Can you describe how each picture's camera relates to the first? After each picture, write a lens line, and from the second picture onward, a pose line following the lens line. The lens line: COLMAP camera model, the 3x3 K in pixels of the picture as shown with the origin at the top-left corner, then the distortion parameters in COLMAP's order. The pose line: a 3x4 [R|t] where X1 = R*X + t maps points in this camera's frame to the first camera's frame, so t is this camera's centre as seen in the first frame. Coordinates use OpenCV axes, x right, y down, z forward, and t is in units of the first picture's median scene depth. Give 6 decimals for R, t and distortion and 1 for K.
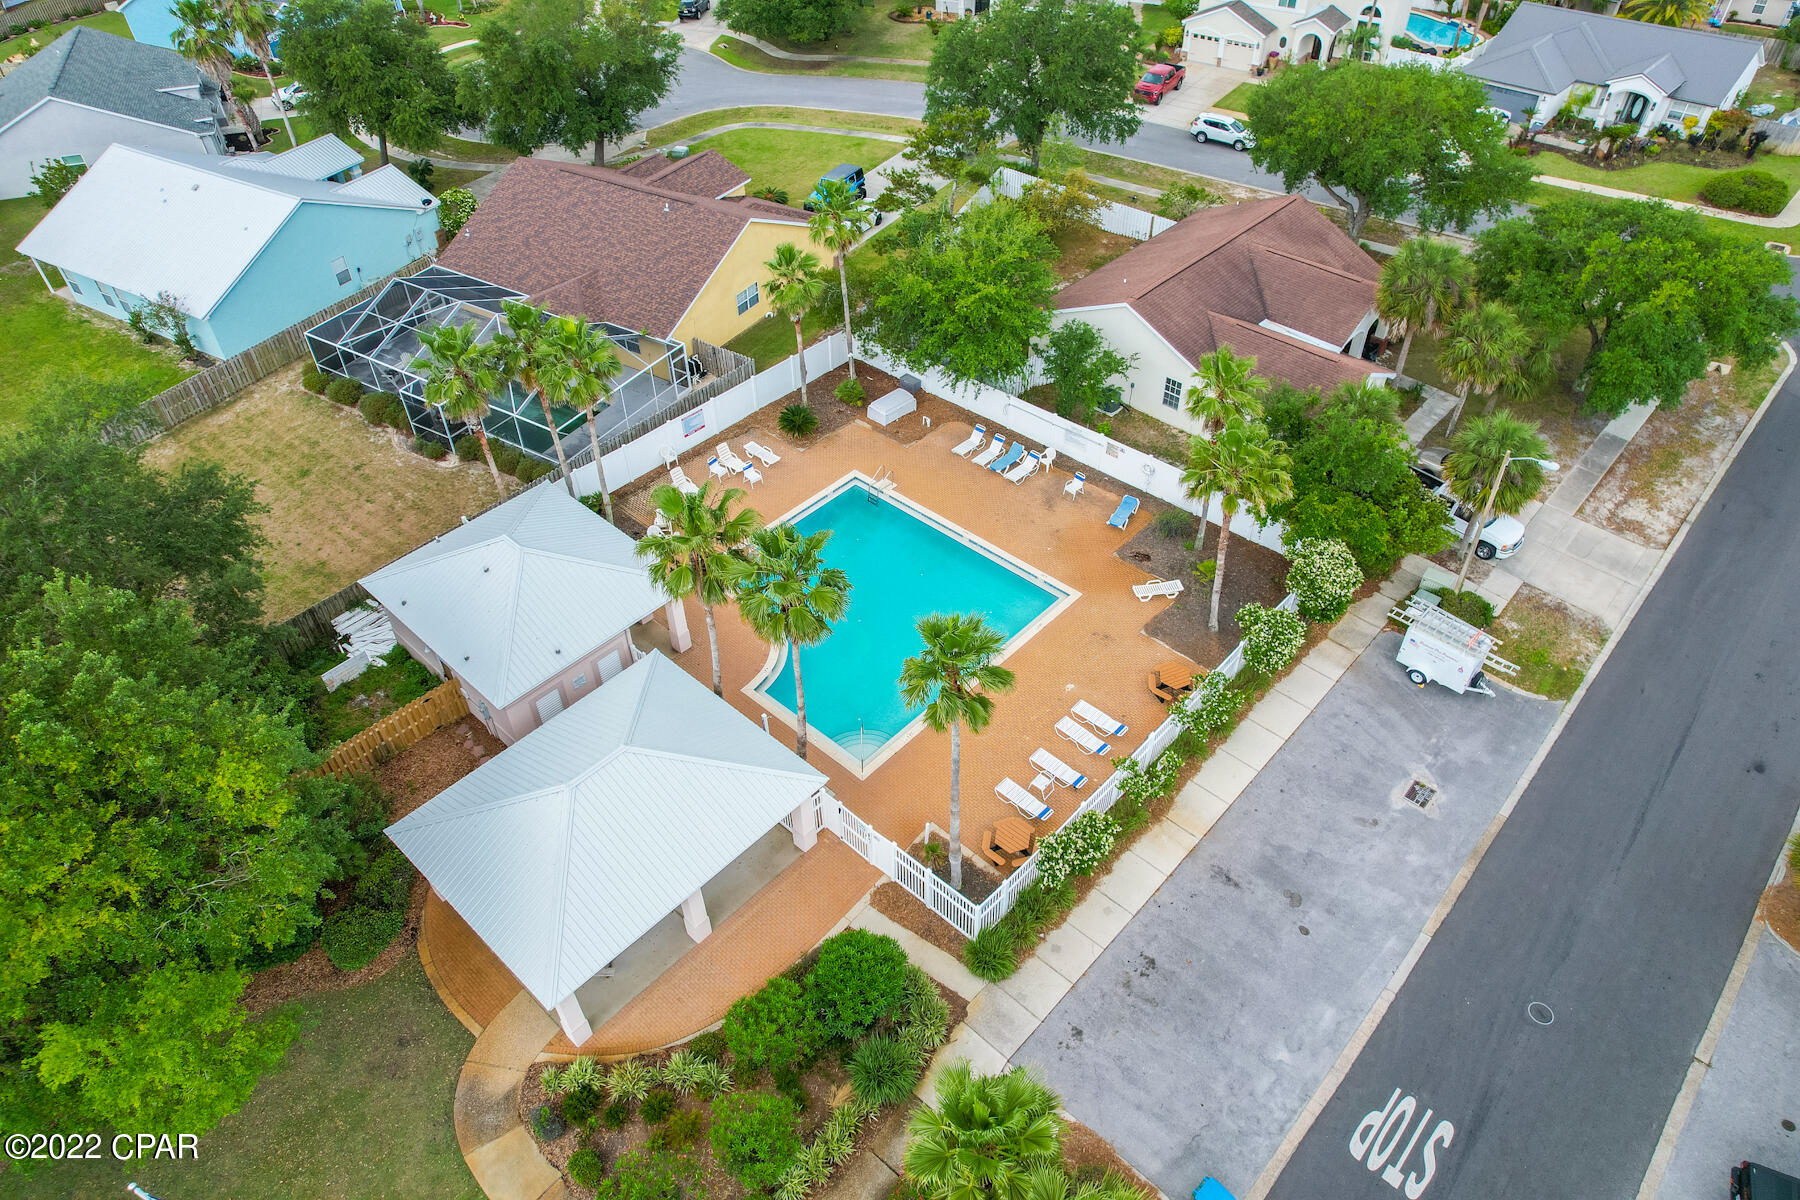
lens RADIAL K [[1155.9, 0, 907.2], [0, 1155.9, 599.6], [0, 0, 1]] dist [-0.080796, 0.071085]
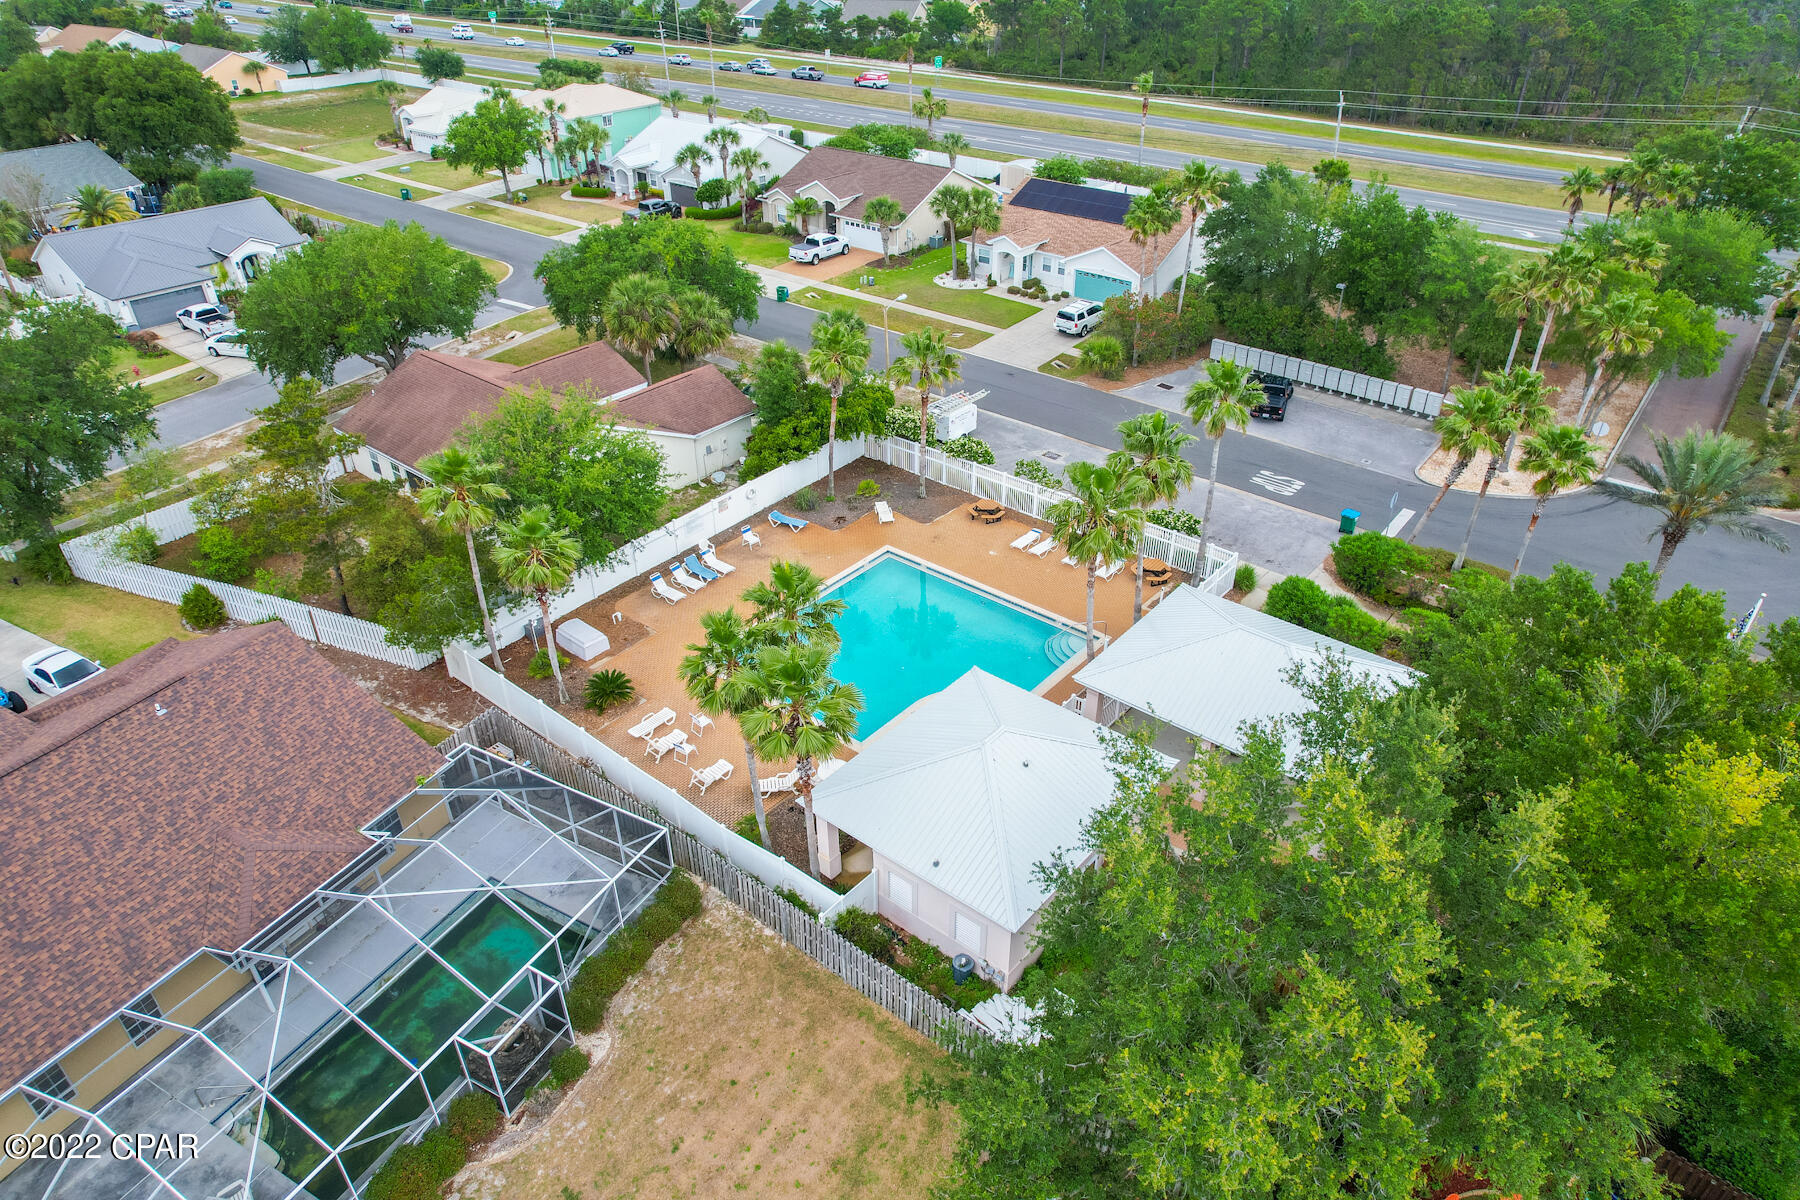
lens RADIAL K [[1155.9, 0, 907.2], [0, 1155.9, 599.6], [0, 0, 1]] dist [-0.080796, 0.071085]
pose [[-0.051230, -0.528373, 0.847465, -0.948898], [0.682035, 0.601362, 0.416163, -0.480065], [-0.729523, 0.599321, 0.329561, 0.643558]]
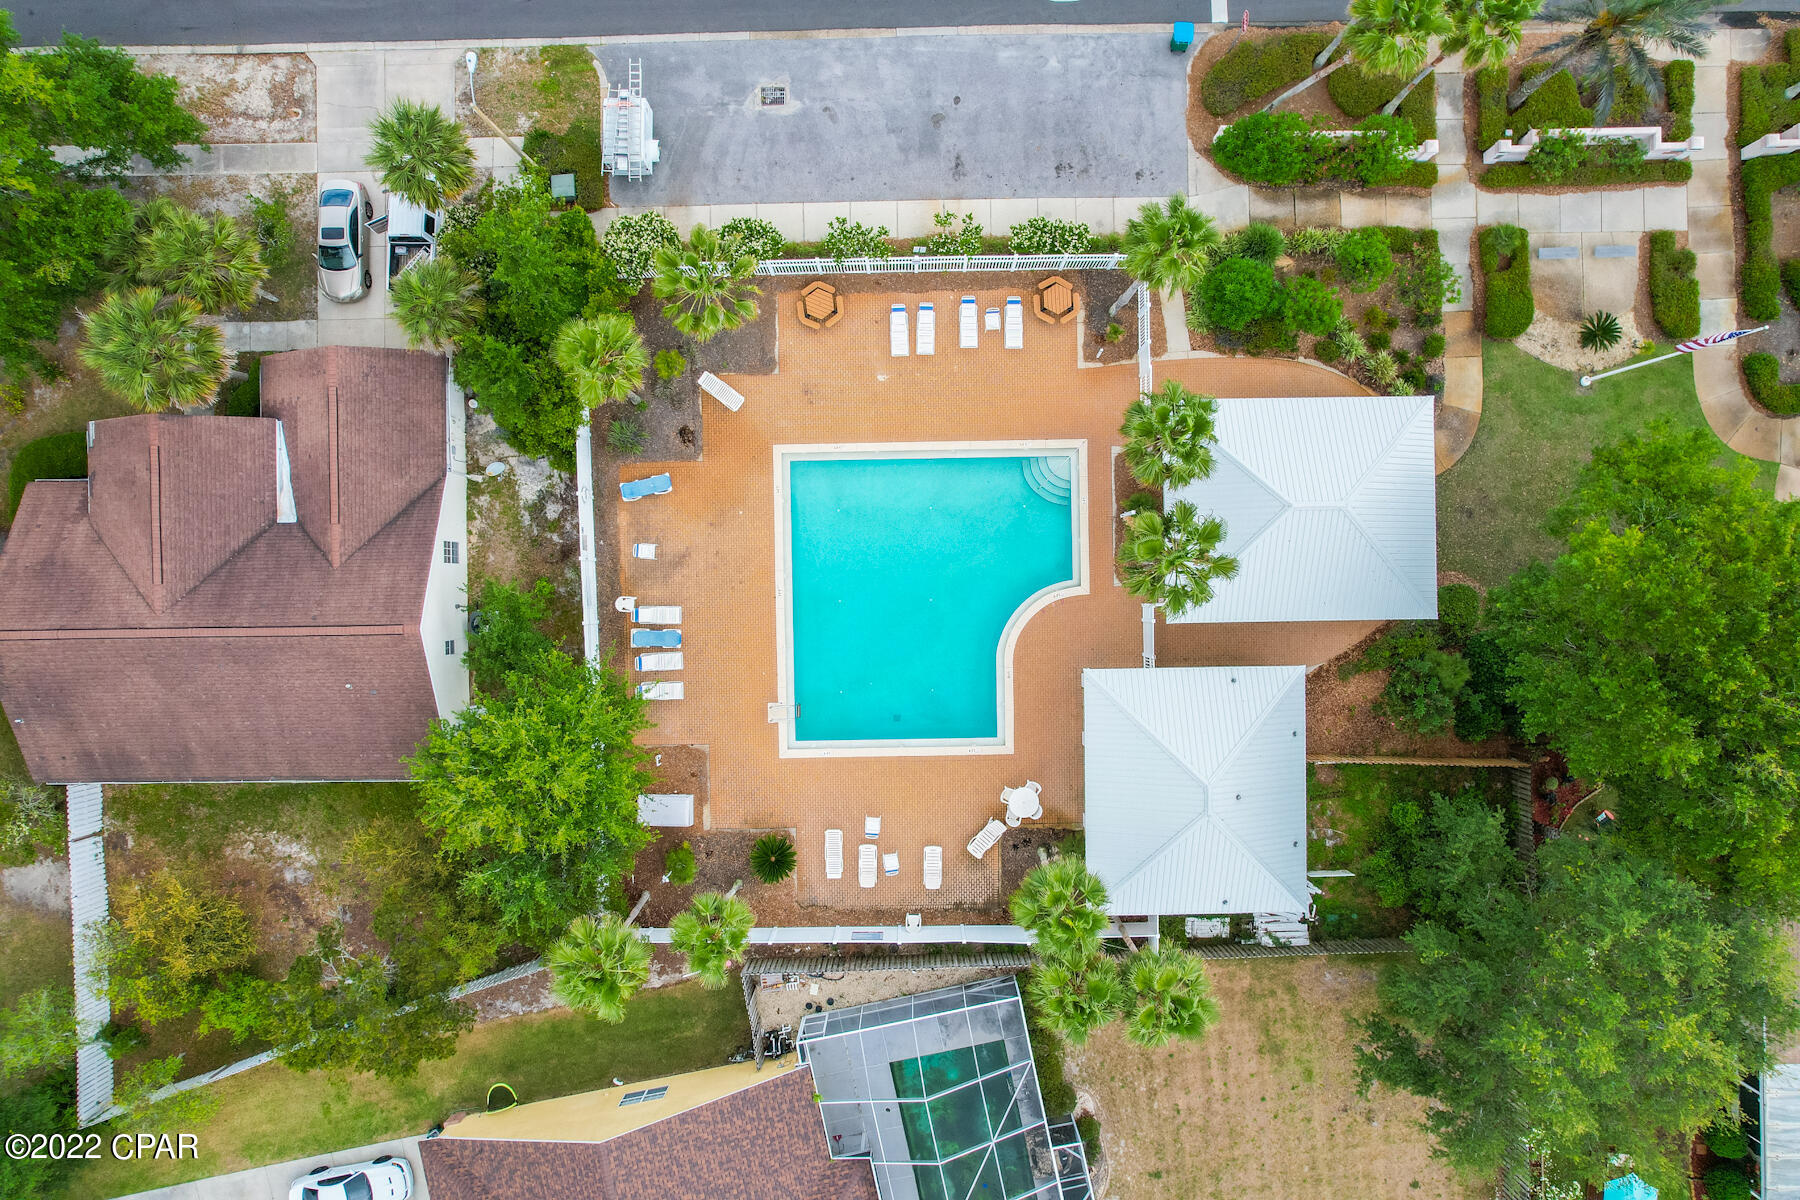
lens RADIAL K [[1155.9, 0, 907.2], [0, 1155.9, 599.6], [0, 0, 1]] dist [-0.080796, 0.071085]
pose [[-0.685777, -0.727767, 0.008113, -0.036851], [0.501552, -0.464478, 0.729867, -0.776224], [-0.527404, 0.504595, 0.683542, 0.328851]]
